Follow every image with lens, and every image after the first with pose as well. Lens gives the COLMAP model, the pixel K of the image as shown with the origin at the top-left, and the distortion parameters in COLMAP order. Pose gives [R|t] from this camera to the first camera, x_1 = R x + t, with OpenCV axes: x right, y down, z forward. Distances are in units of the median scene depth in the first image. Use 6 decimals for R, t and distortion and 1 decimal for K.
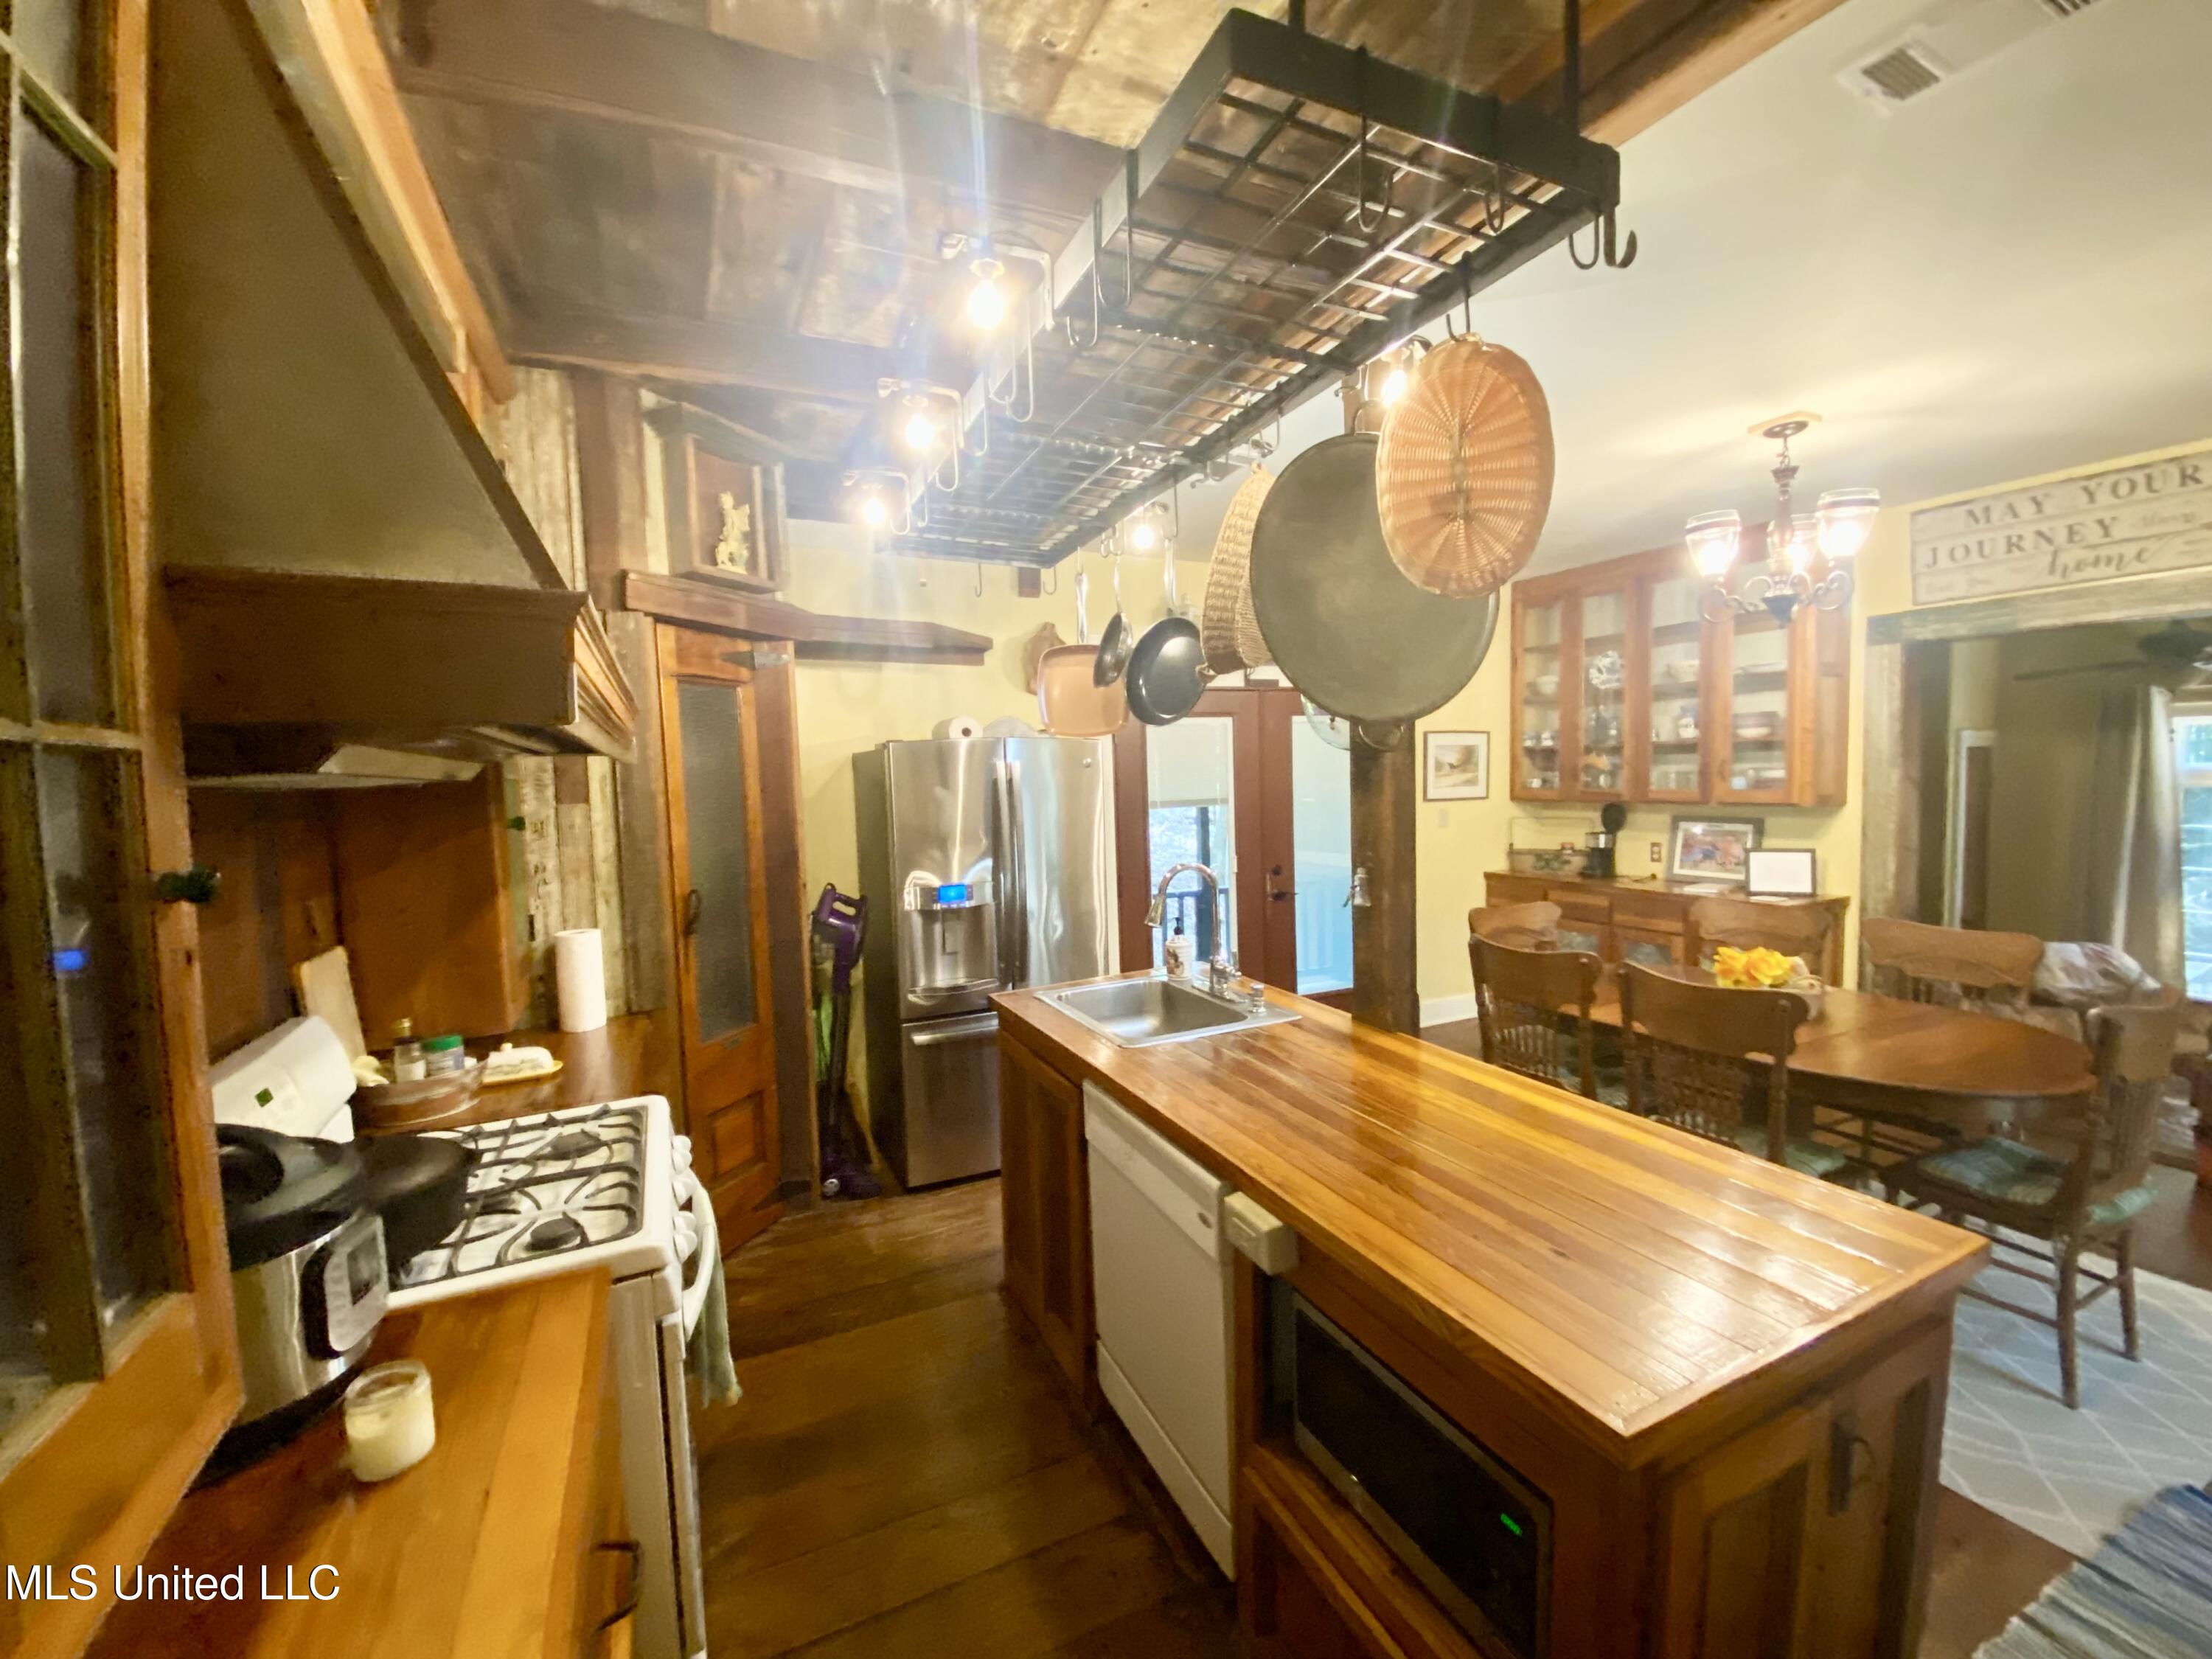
lens RADIAL K [[893.7, 0, 1115.9], [0, 893.7, 836.4], [0, 0, 1]] dist [0.008320, -0.014141]
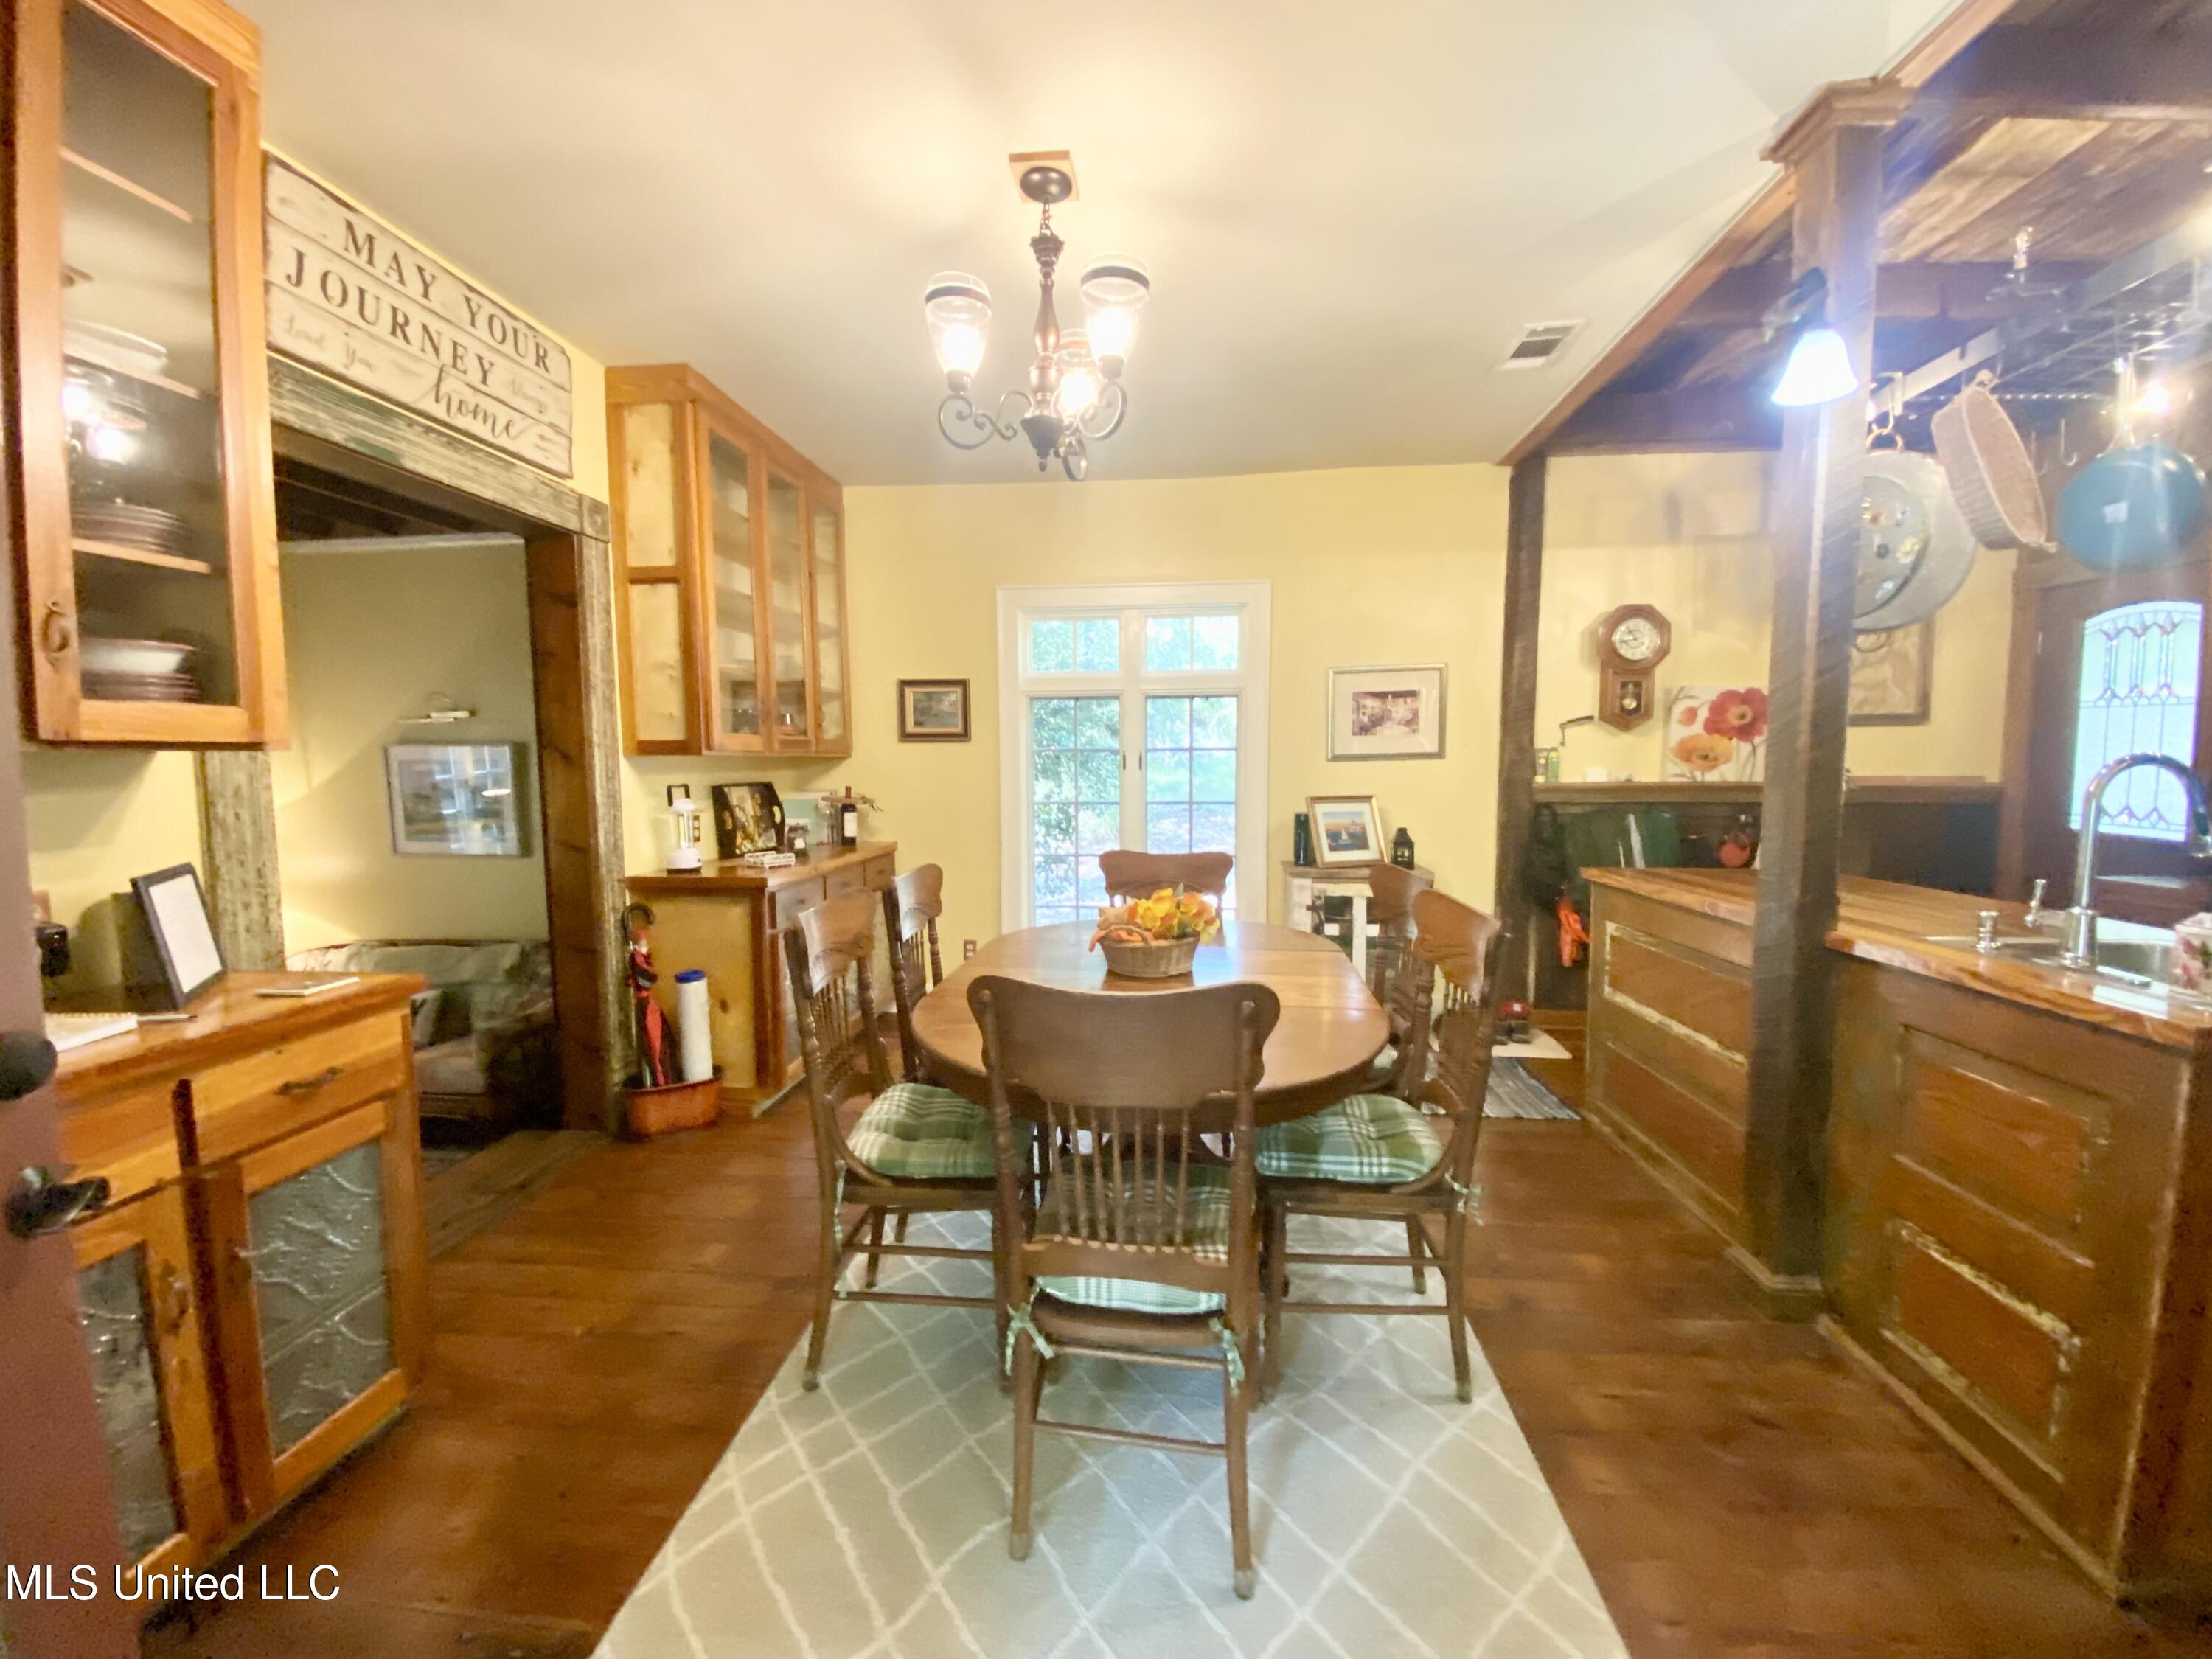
lens RADIAL K [[893.7, 0, 1099.6], [0, 893.7, 837.7], [0, 0, 1]] dist [0.008320, -0.014141]
pose [[-0.853473, -0.013885, 0.520952, 0.252702], [0.063417, 0.989449, 0.130268, -0.025006], [-0.517264, 0.144217, -0.843587, 1.232464]]
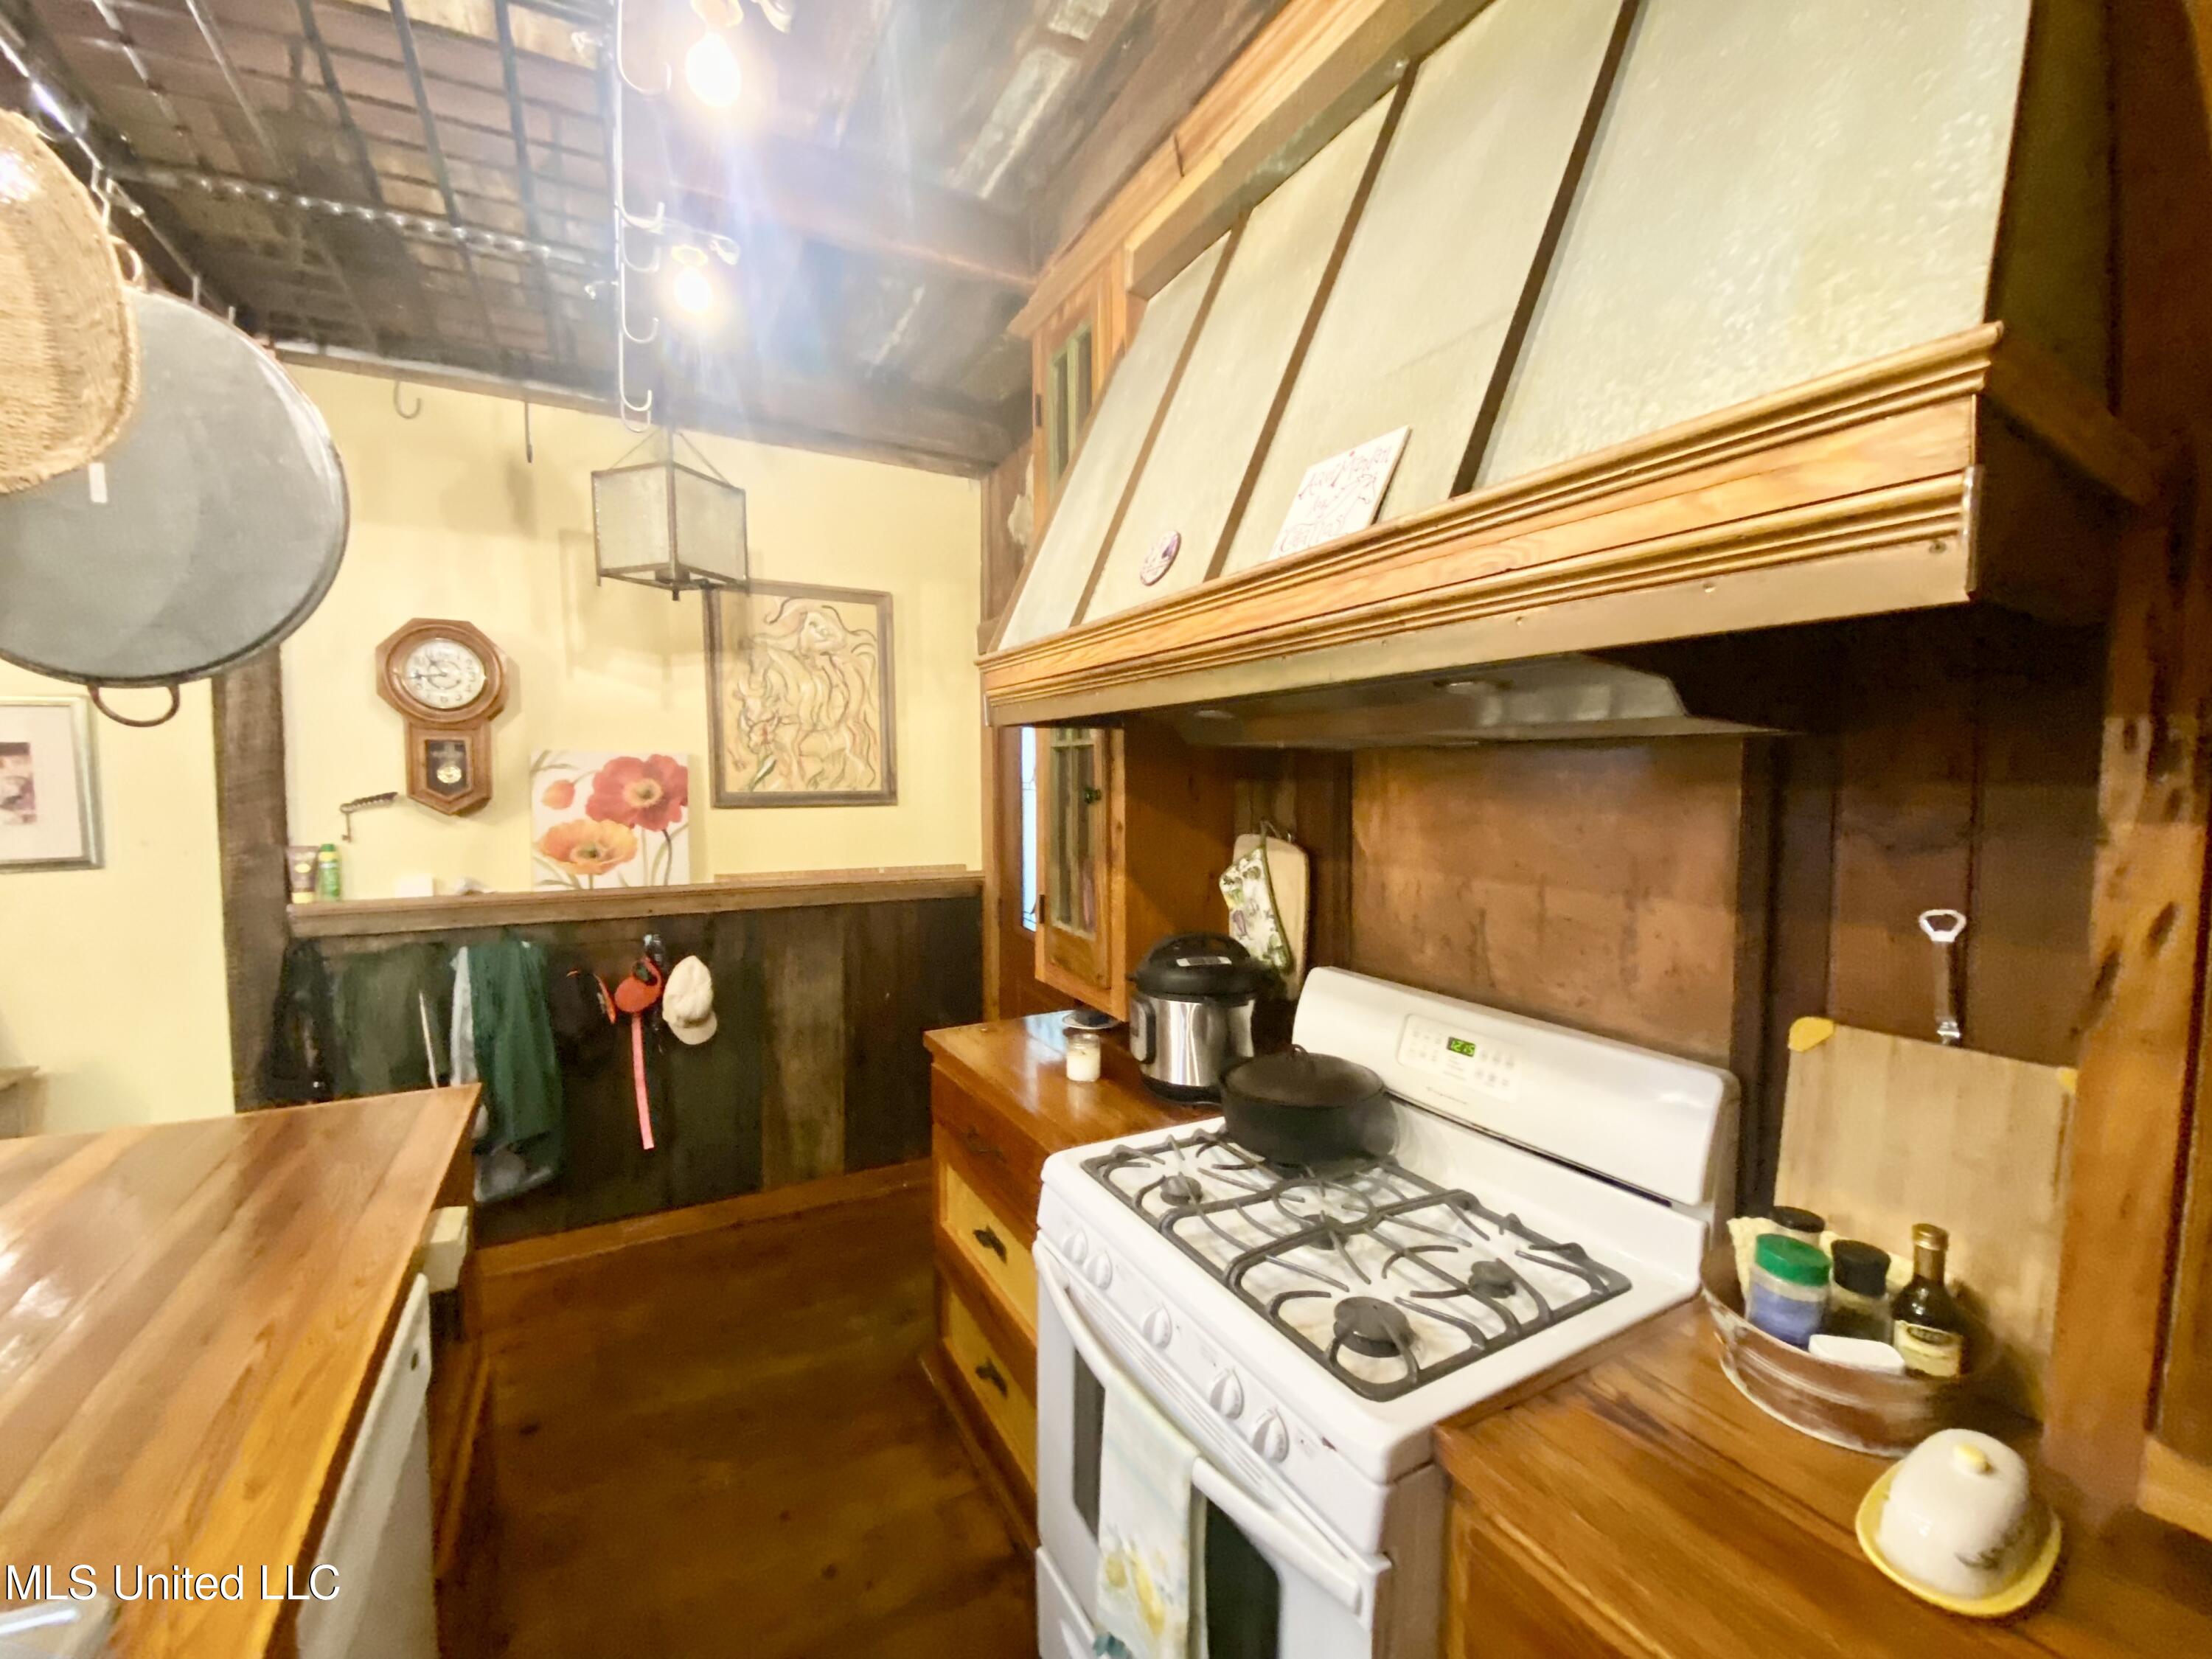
lens RADIAL K [[893.7, 0, 1099.8], [0, 893.7, 833.2], [0, 0, 1]] dist [0.008320, -0.014141]
pose [[-0.998431, 0.027679, -0.048682, -0.187305], [0.021581, 0.992344, 0.121606, -0.031689], [0.051675, 0.120365, -0.991384, 0.682426]]
